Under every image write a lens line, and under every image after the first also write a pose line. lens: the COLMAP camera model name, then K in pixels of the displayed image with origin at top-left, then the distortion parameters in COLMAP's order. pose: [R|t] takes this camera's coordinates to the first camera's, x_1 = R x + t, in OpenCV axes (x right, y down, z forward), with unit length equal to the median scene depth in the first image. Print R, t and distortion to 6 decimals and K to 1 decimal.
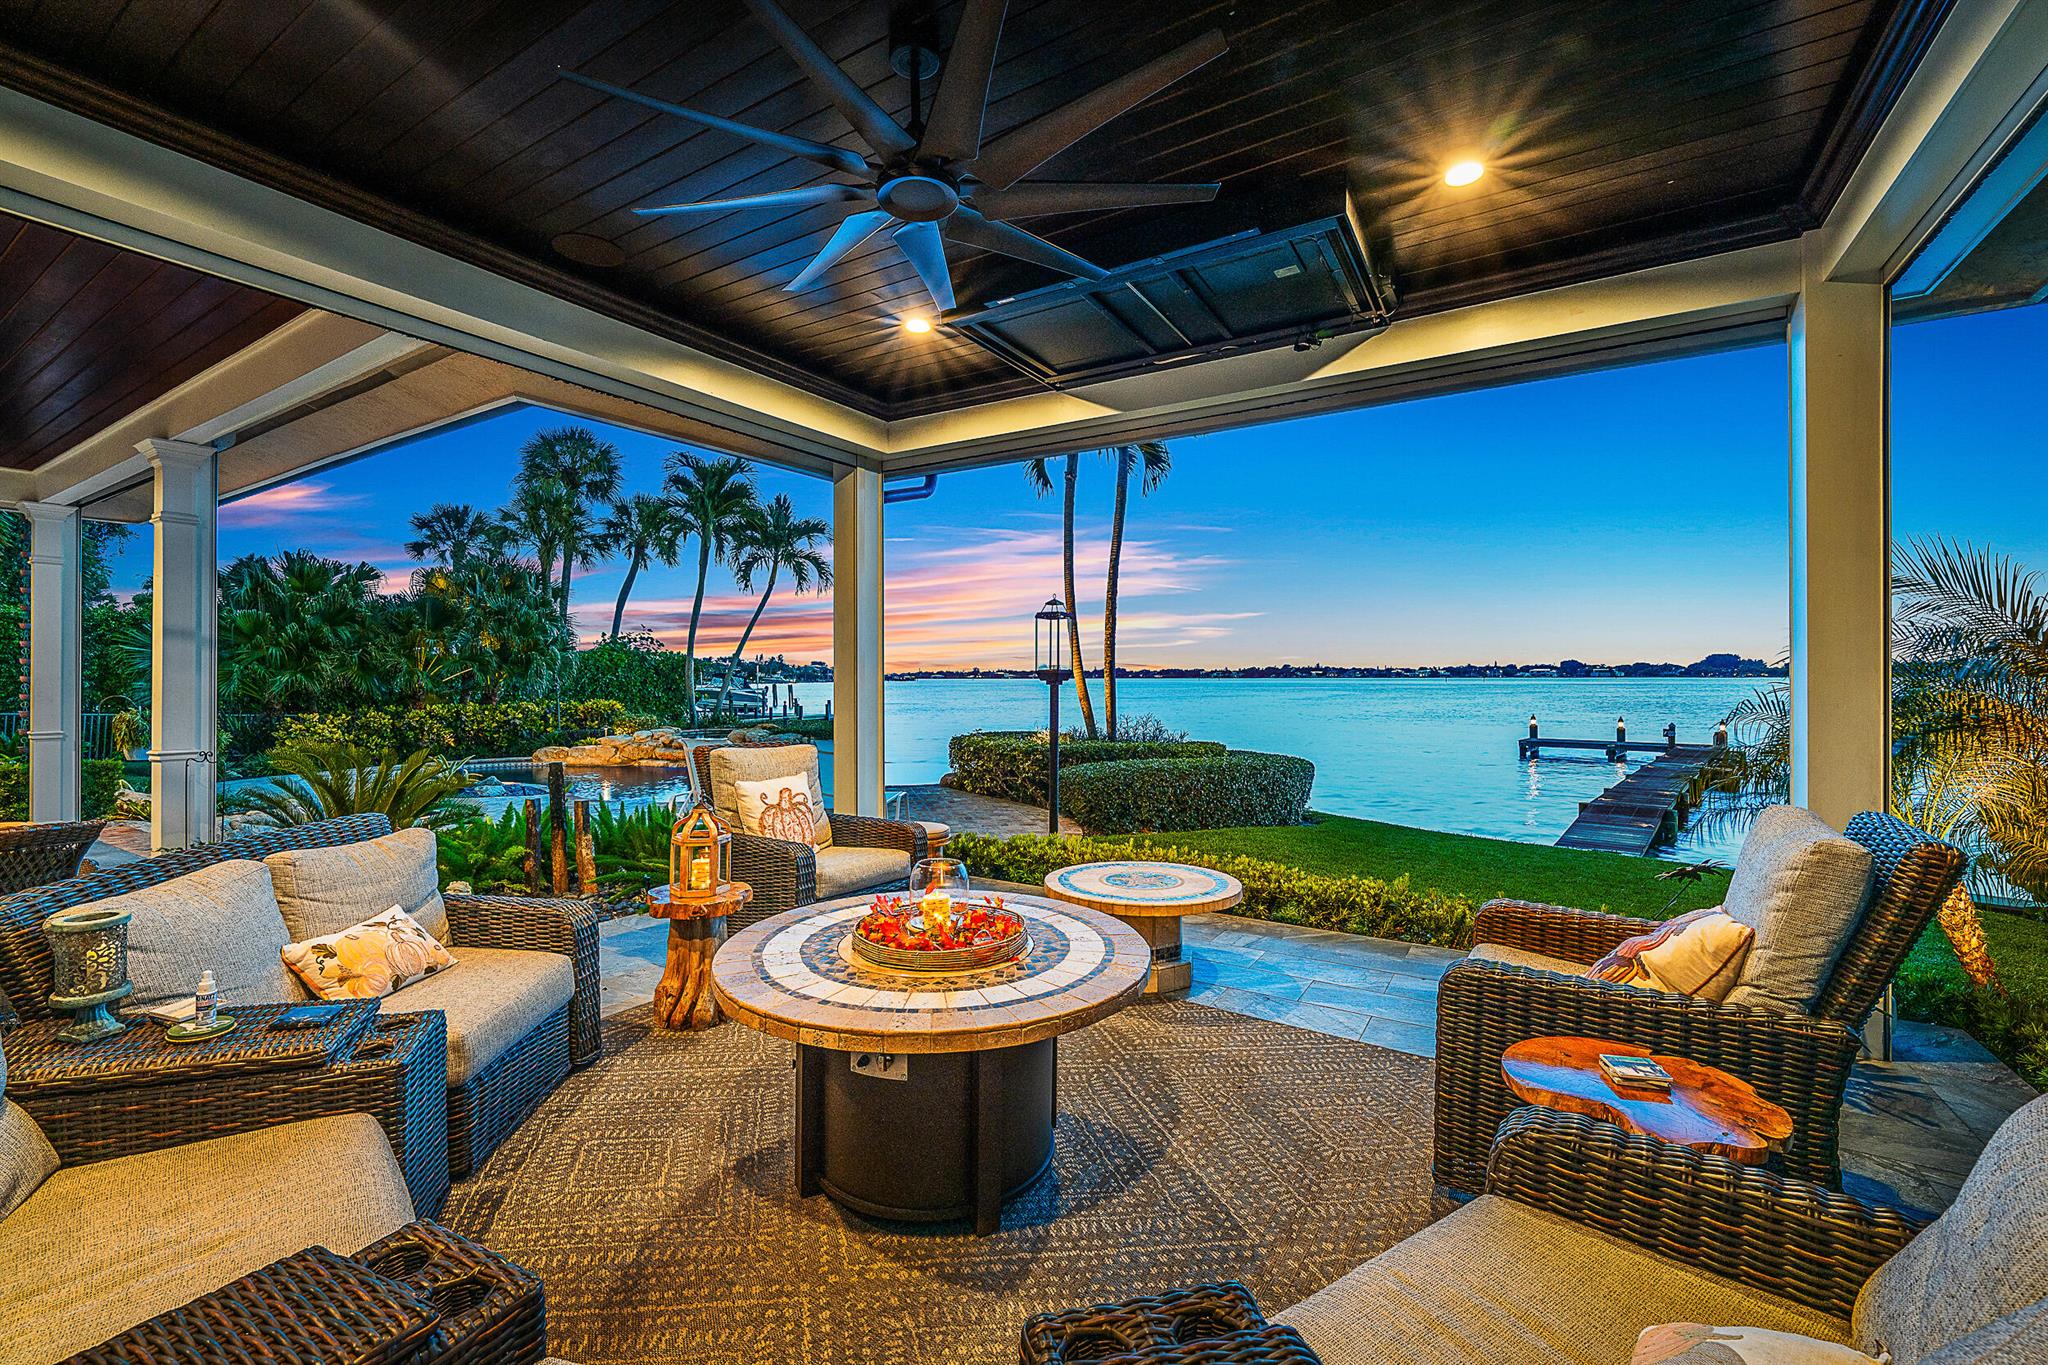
lens RADIAL K [[851.2, 0, 1024.0], [0, 851.2, 682.5], [0, 0, 1]] dist [-0.000418, -0.000115]
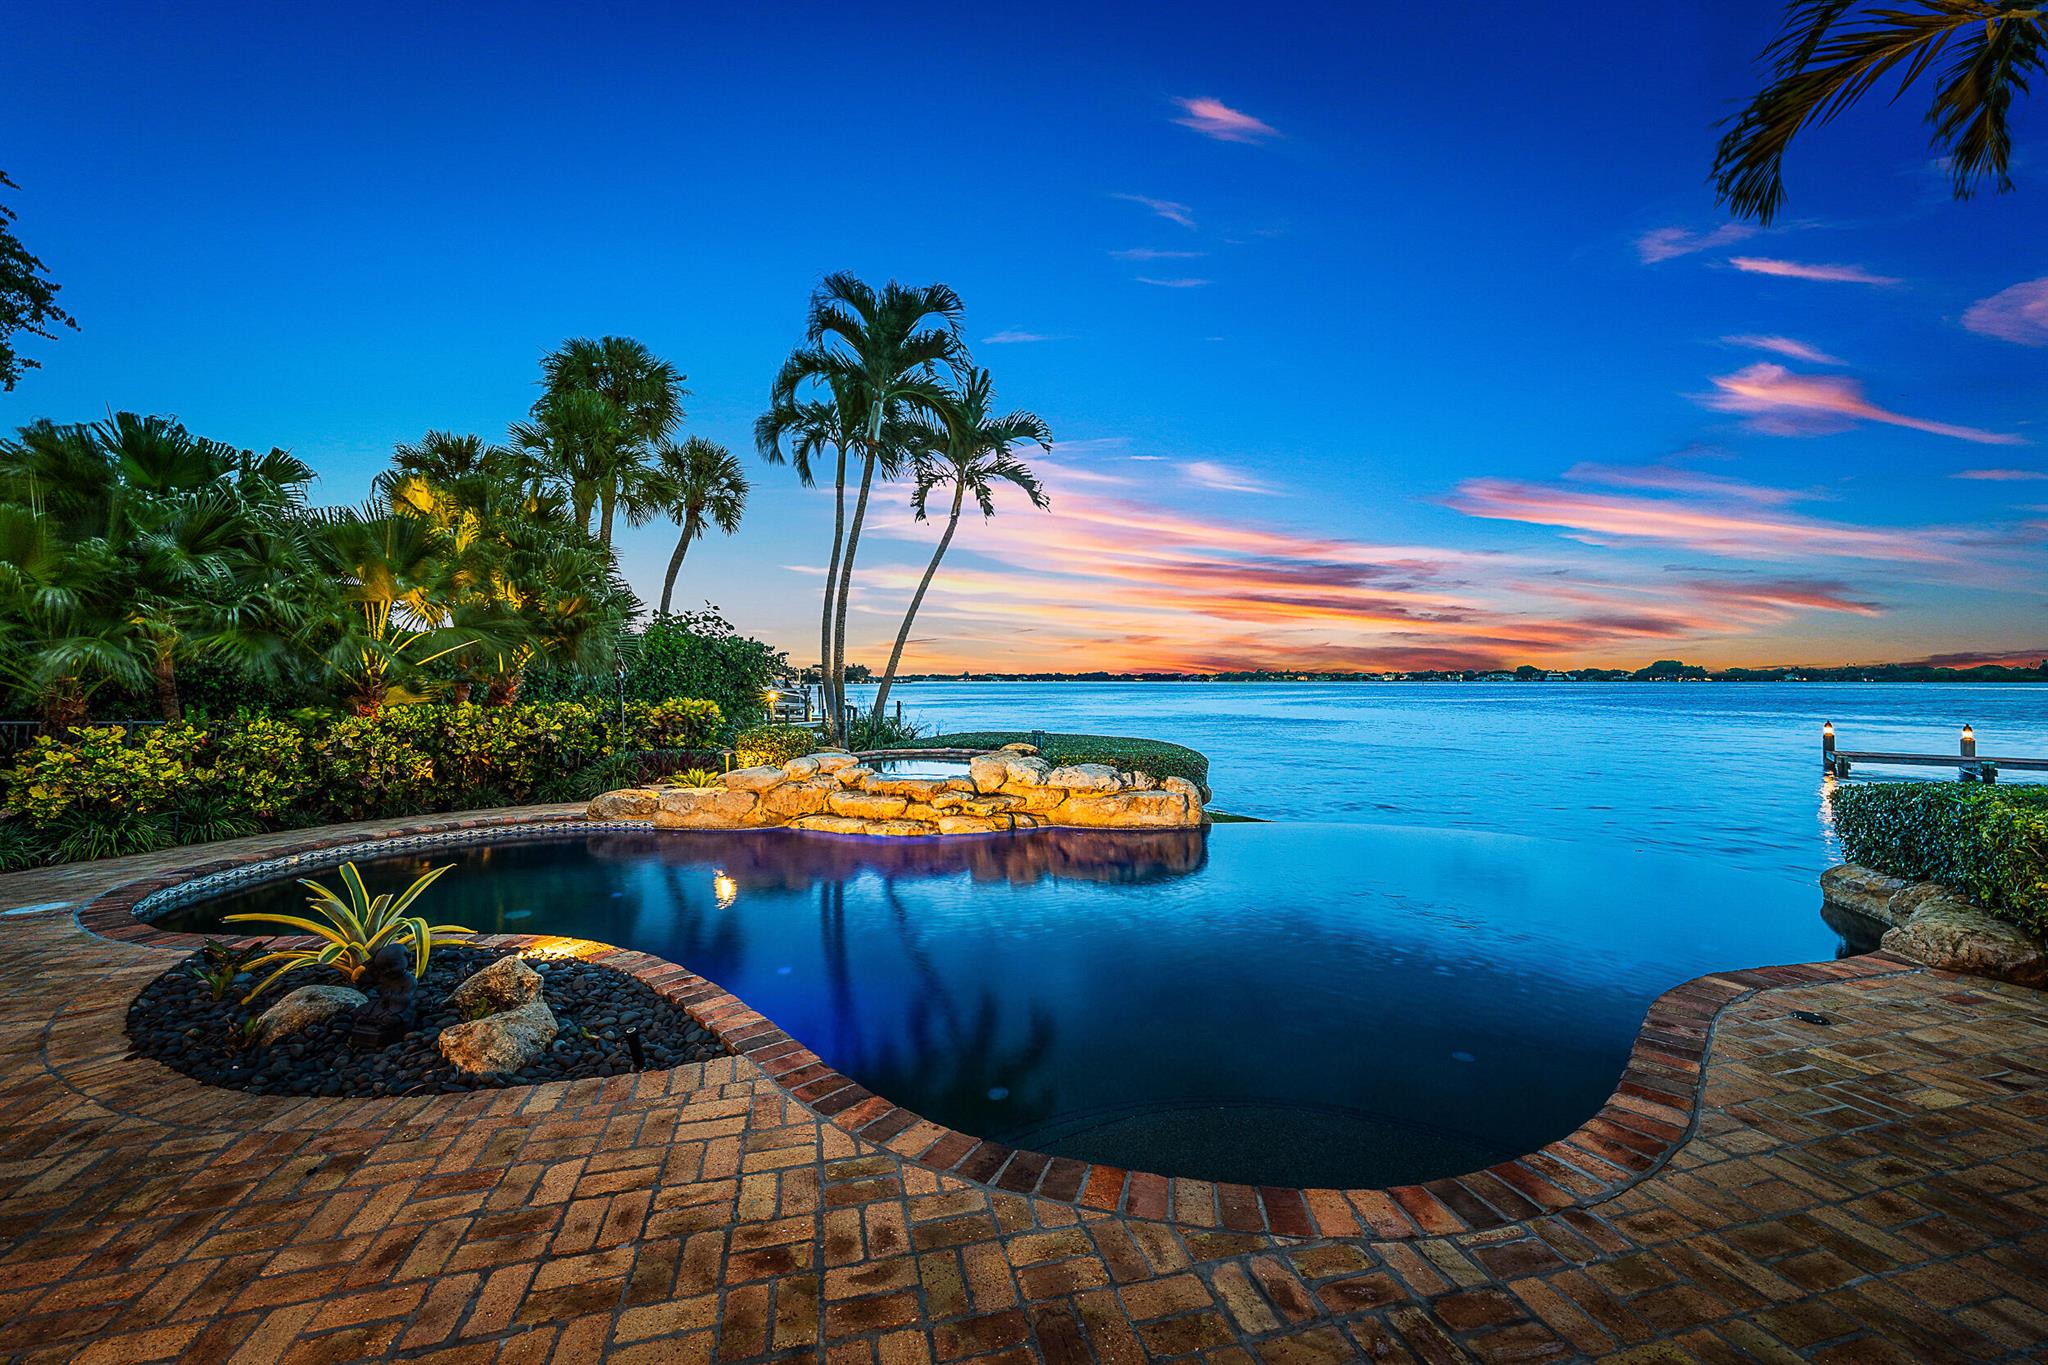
lens RADIAL K [[797.7, 0, 1024.0], [0, 797.7, 682.5], [0, 0, 1]] dist [0.001558, 0.000407]
pose [[0.999829, 0.003328, 0.018167, -0.270569], [-0.003274, 0.999990, -0.002998, 0.009776], [-0.018177, 0.002938, 0.999830, 0.431337]]
